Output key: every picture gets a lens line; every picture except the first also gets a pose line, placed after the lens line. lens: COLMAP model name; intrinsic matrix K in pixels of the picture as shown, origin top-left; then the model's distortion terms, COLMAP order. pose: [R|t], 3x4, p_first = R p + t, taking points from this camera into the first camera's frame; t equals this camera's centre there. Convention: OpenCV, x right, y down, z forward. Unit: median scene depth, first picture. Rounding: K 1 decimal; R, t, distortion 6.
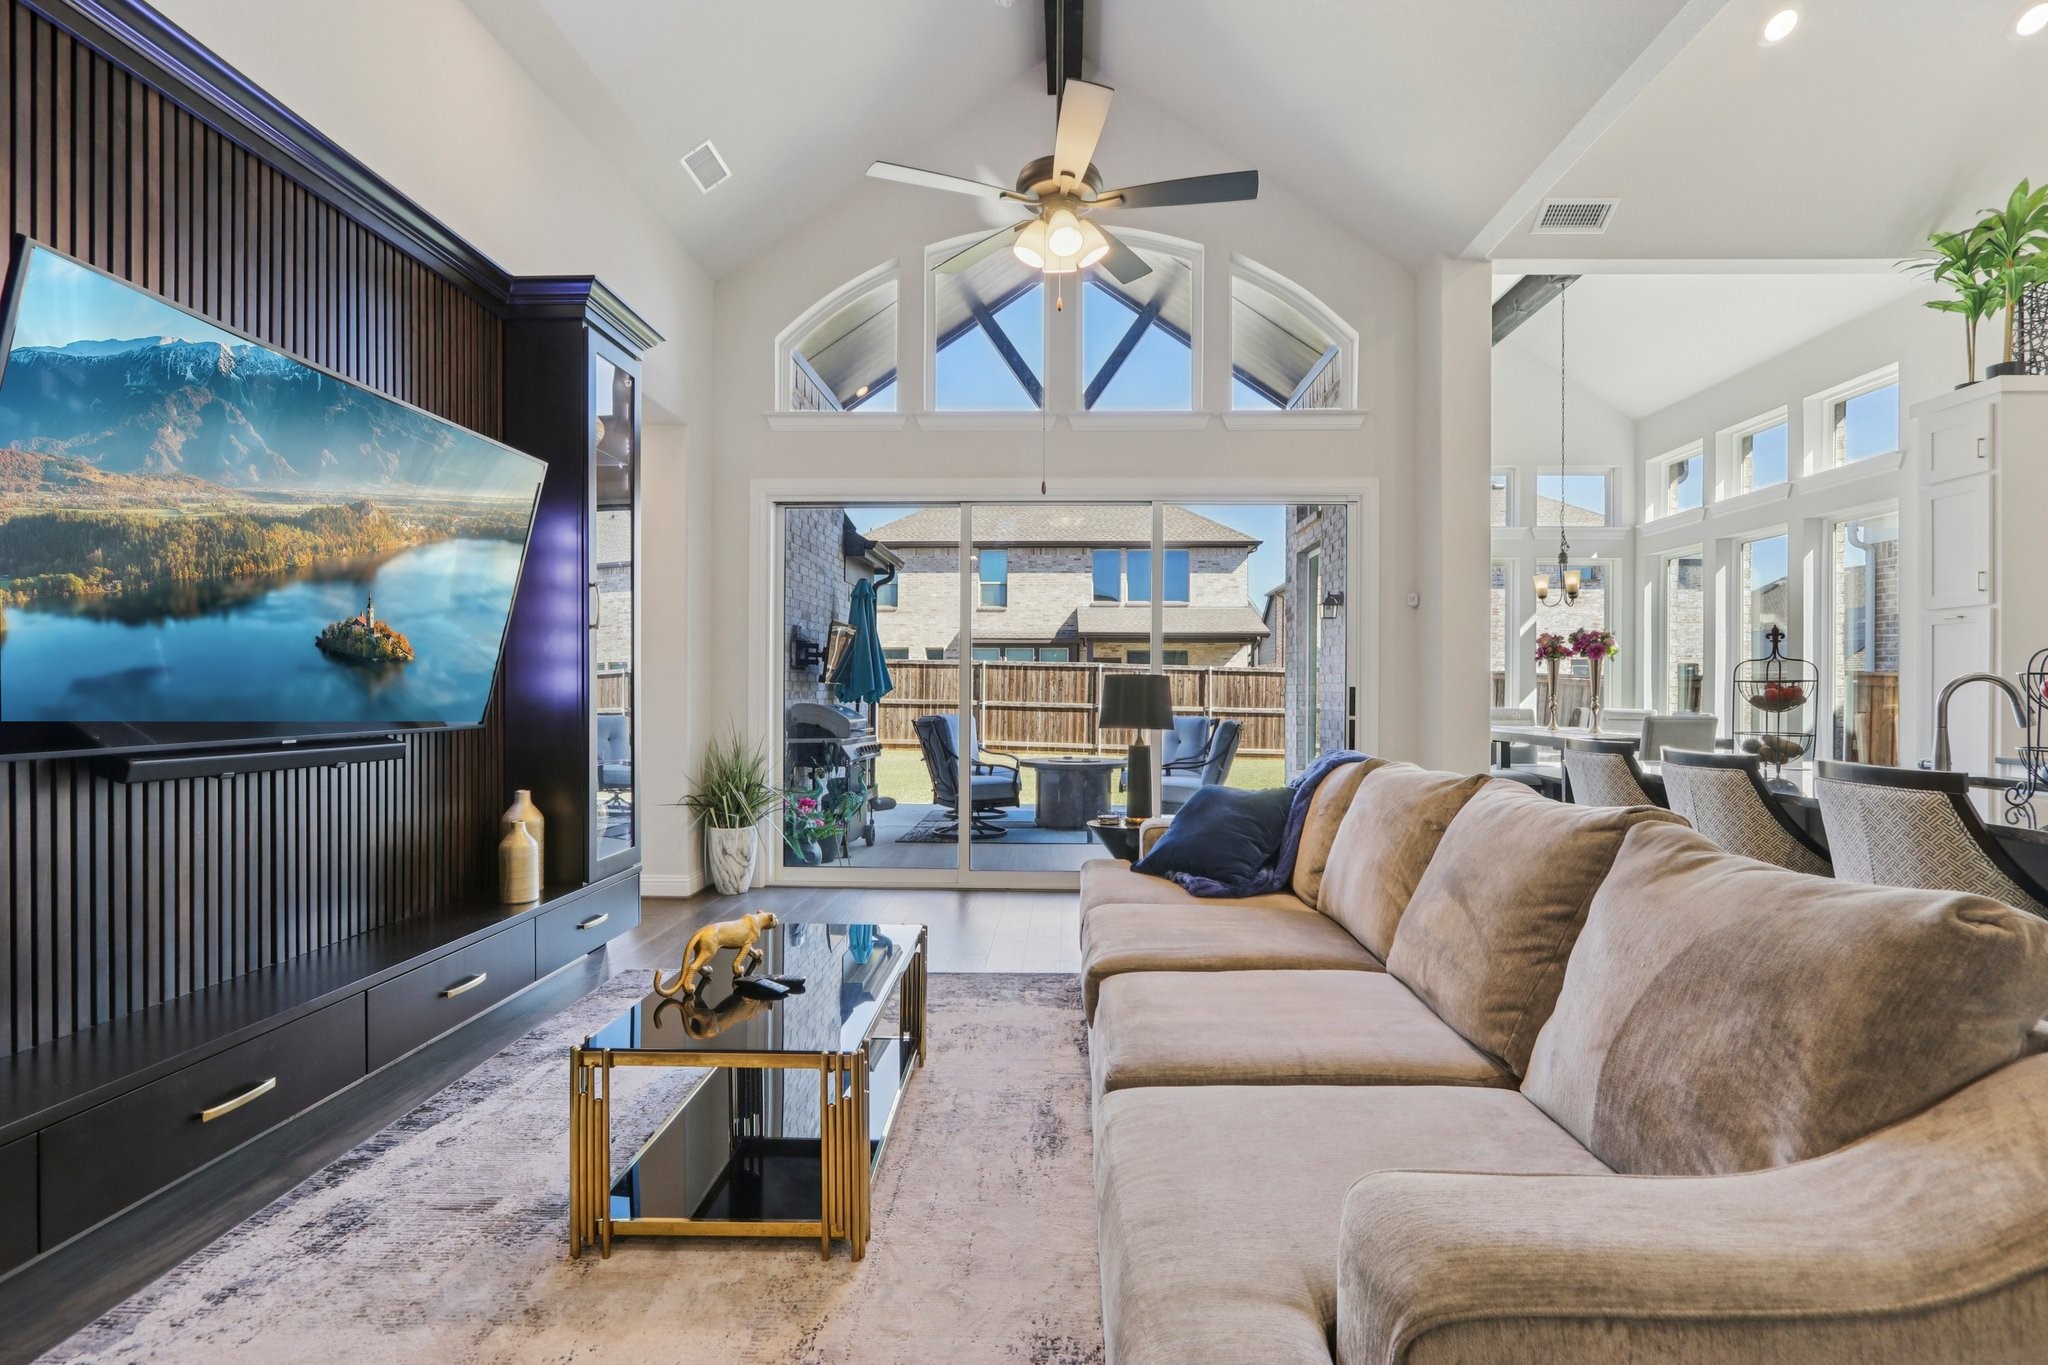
lens RADIAL K [[950.9, 0, 1030.1], [0, 950.9, 686.1], [0, 0, 1]] dist [-0.013994, 0.002544]
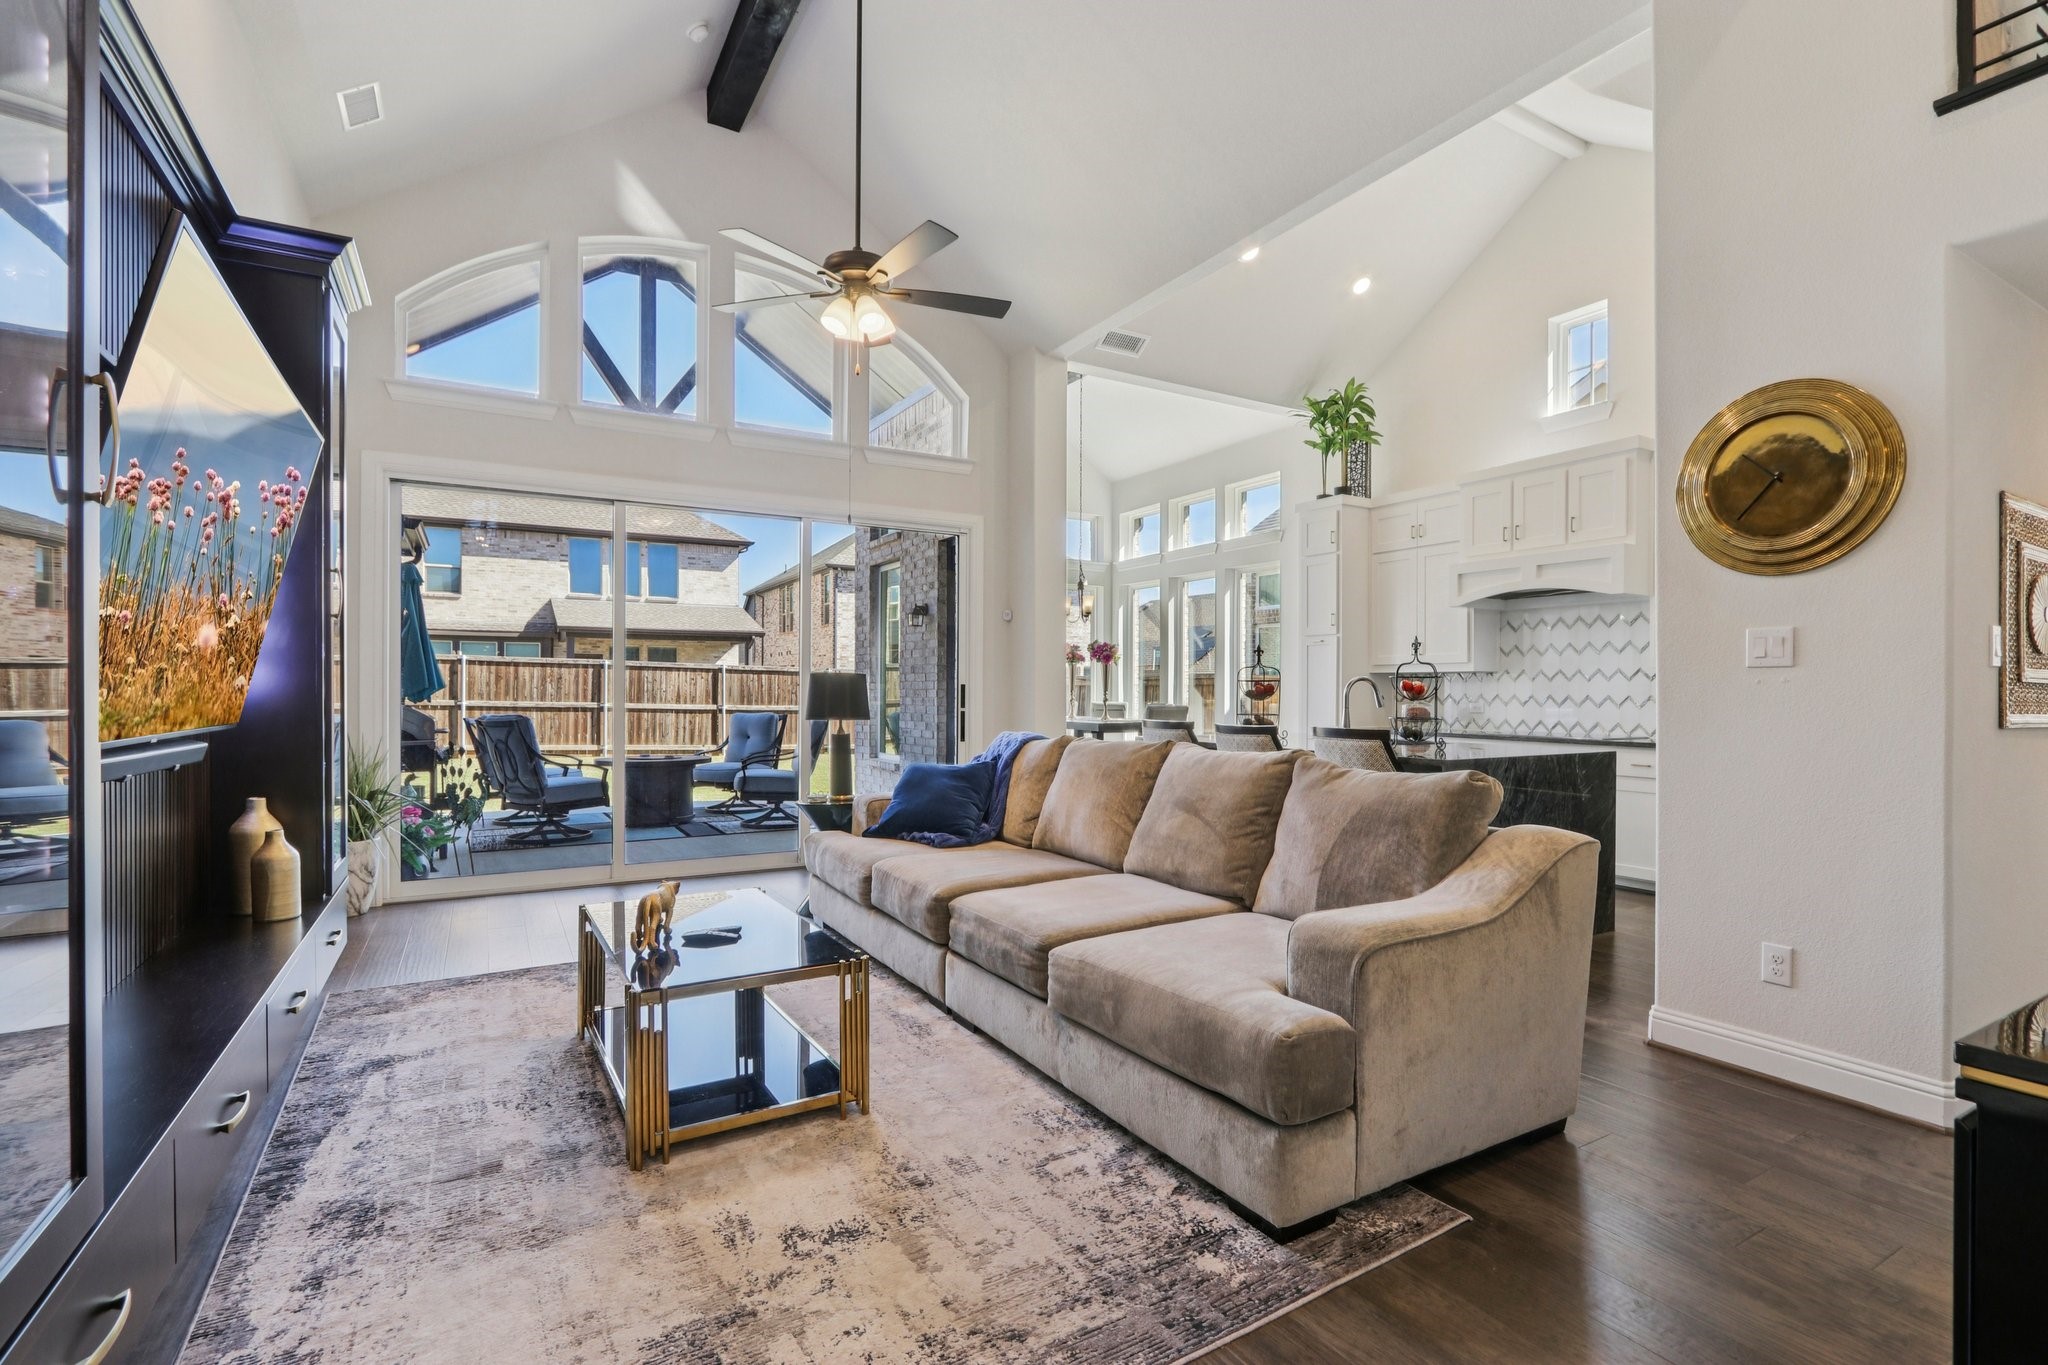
lens RADIAL K [[950.9, 0, 1029.3], [0, 950.9, 683.6], [0, 0, 1]] dist [-0.013994, 0.002544]
pose [[0.846235, 0.002679, 0.532803, -0.391966], [-0.001910, 0.999996, -0.001996, 0.003242], [-0.532807, 0.000672, 0.846237, -0.137948]]
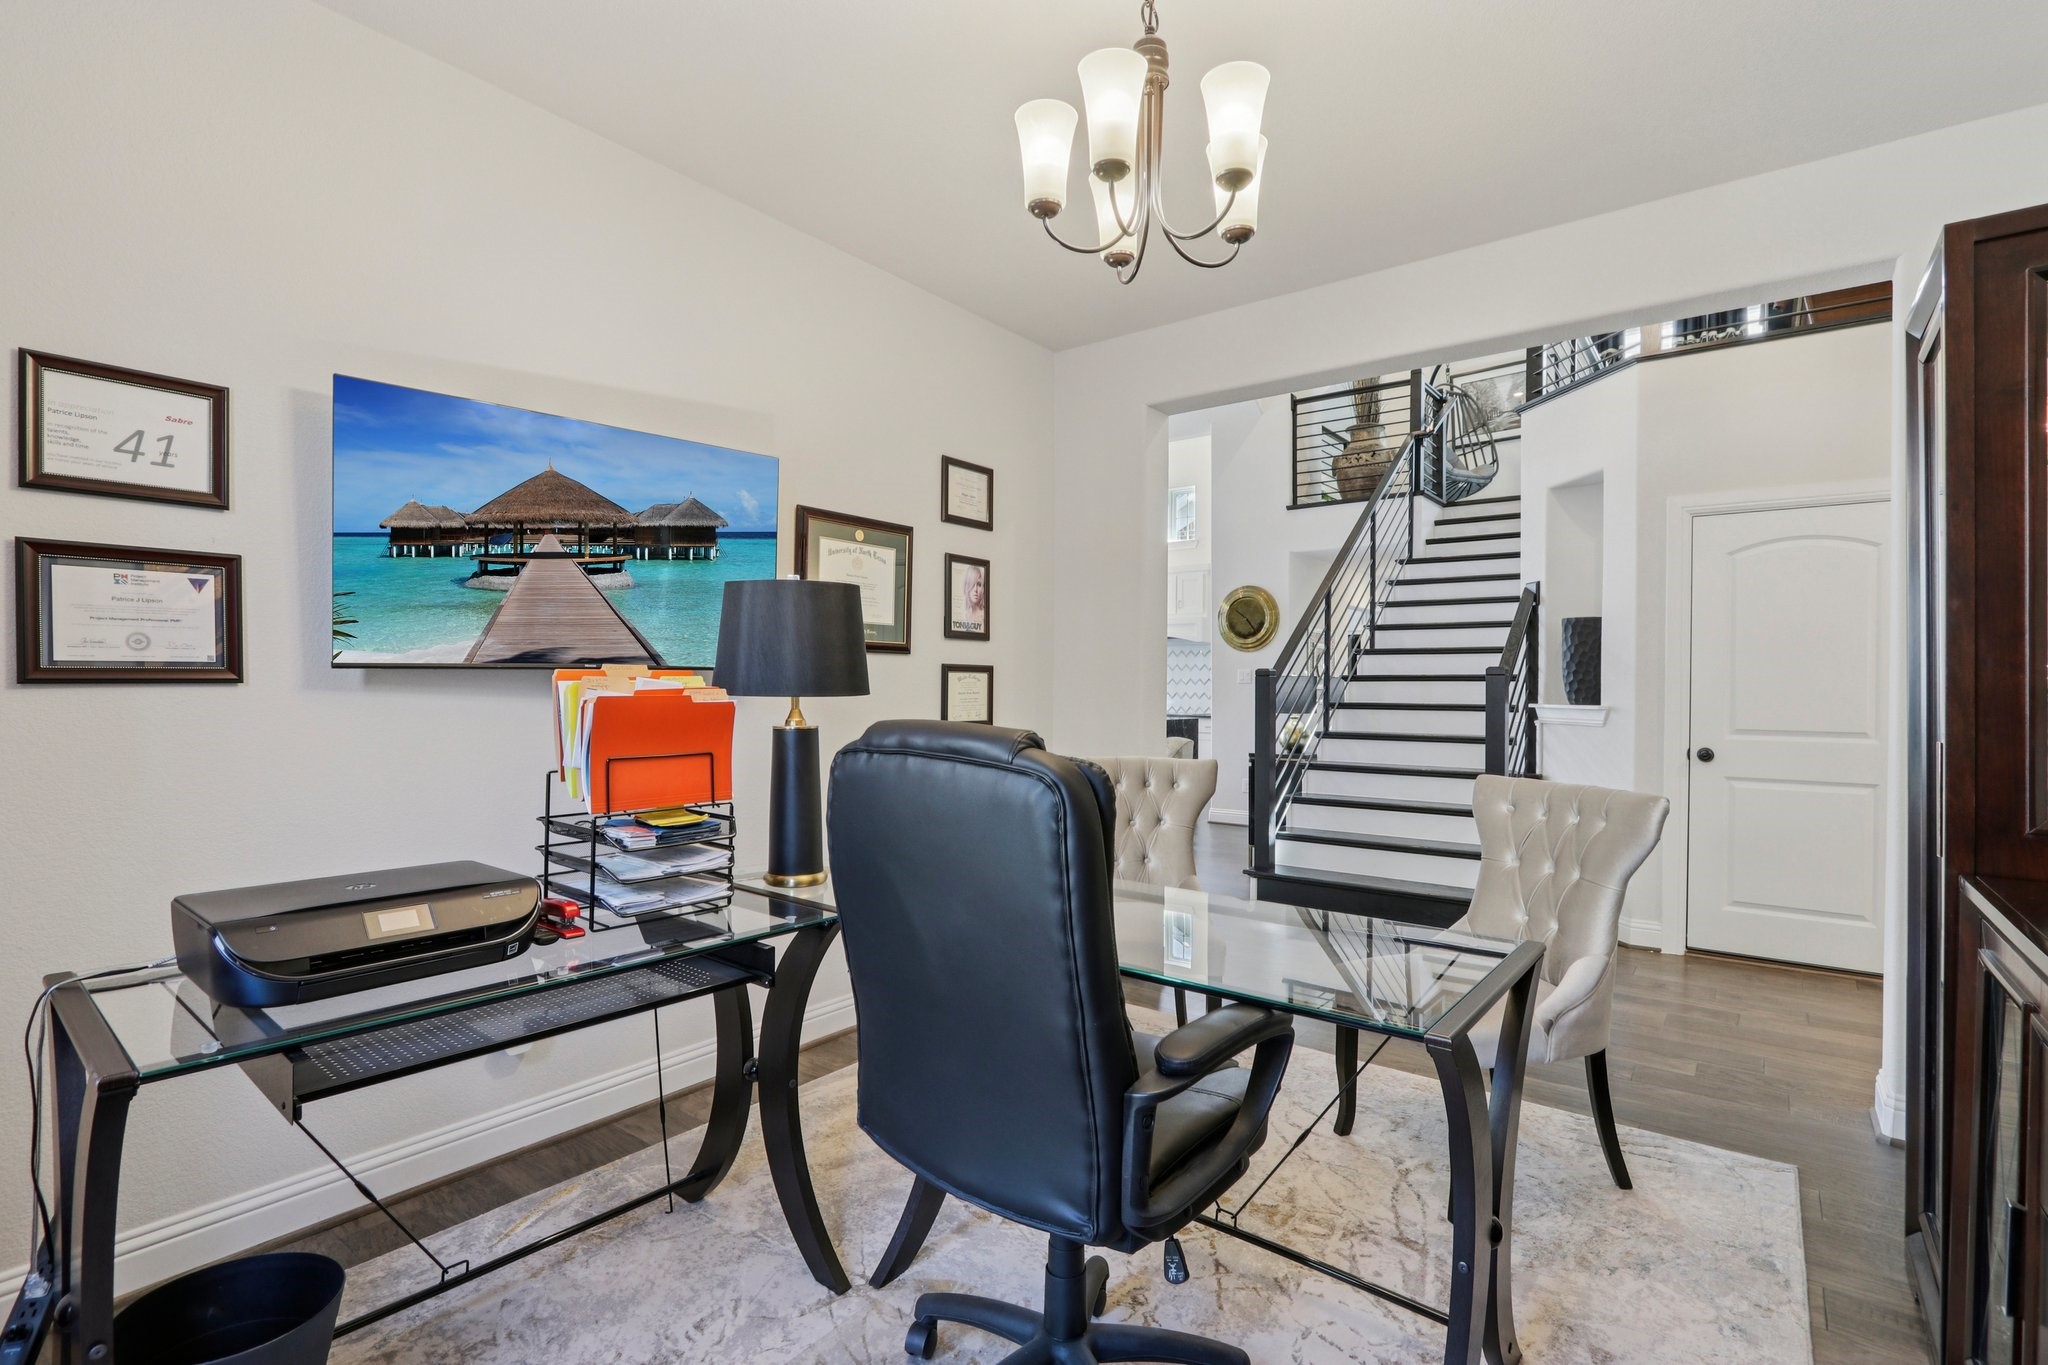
lens RADIAL K [[950.9, 0, 1020.9], [0, 950.9, 687.0], [0, 0, 1]] dist [-0.013994, 0.002544]
pose [[0.595392, 0.004040, 0.803425, -1.245397], [-0.007287, 0.999973, 0.000372, 0.003305], [-0.803402, -0.006076, 0.595405, -0.552829]]
